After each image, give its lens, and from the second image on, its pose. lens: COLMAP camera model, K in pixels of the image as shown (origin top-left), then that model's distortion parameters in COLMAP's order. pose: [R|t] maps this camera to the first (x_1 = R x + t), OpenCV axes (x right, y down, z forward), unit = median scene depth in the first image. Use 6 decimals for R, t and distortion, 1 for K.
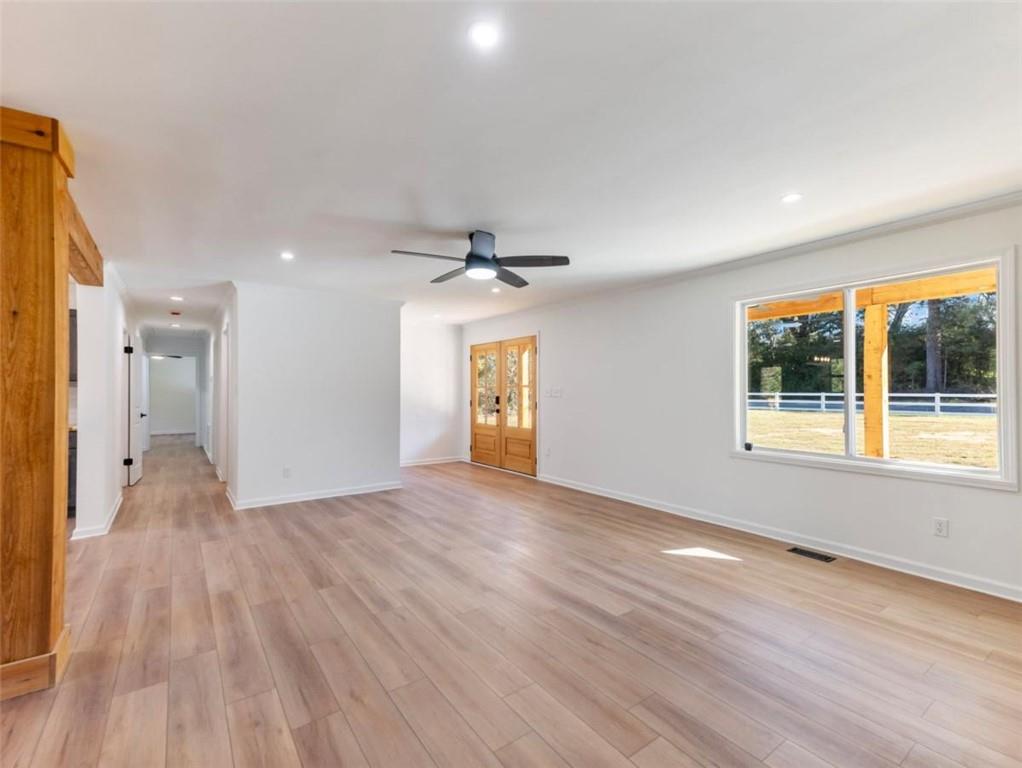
lens RADIAL K [[465.1, 0, 512.9], [0, 465.1, 387.2], [0, 0, 1]] dist [0.026159, -0.000125]
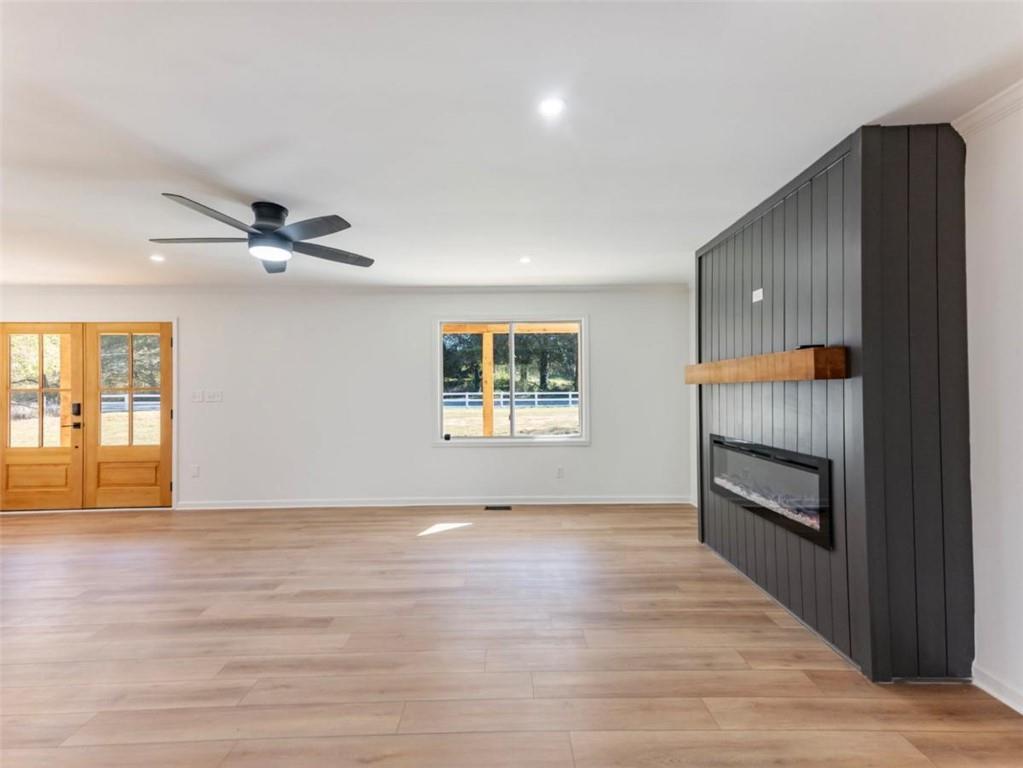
lens RADIAL K [[465.5, 0, 513.4], [0, 465.5, 387.2], [0, 0, 1]] dist [0.026159, -0.000125]
pose [[0.566871, -0.000355, 0.823806, -0.405768], [0.001486, 0.999999, -0.000591, -0.004988], [-0.823805, 0.001559, 0.566871, 0.140758]]
